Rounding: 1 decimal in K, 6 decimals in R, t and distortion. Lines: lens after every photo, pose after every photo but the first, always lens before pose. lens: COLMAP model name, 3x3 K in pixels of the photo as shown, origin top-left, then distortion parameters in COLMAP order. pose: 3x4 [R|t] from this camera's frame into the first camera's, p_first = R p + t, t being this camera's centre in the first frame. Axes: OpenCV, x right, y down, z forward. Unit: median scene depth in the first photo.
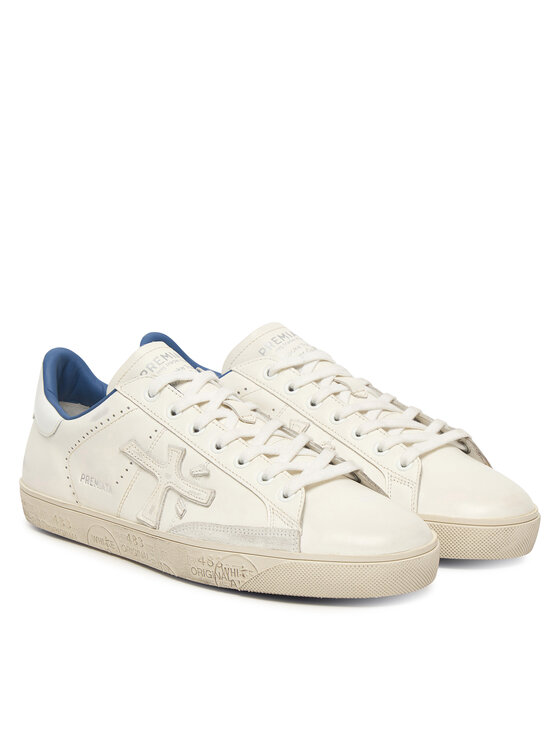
lens RADIAL K [[1815.2, 0, 280.0], [0, 1815.2, 373.0], [0, 0, 1]] dist [-0.538479, 0.051331]
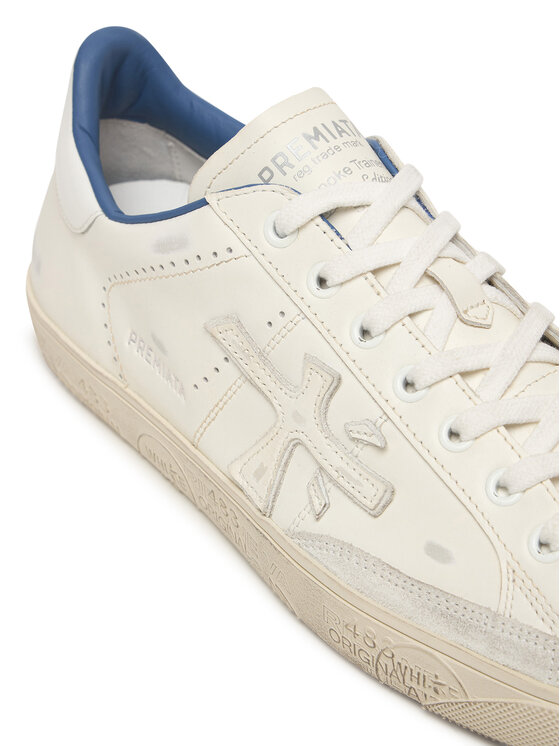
lens RADIAL K [[1795.4, 0, 280.0], [0, 1795.4, 373.0], [0, 0, 1]] dist [-0.119435, -0.083496]
pose [[0.993700, 0.100833, -0.048926, -0.044224], [-0.074135, 0.918759, 0.387796, -0.139641], [0.084054, -0.381726, 0.920446, 0.556400]]
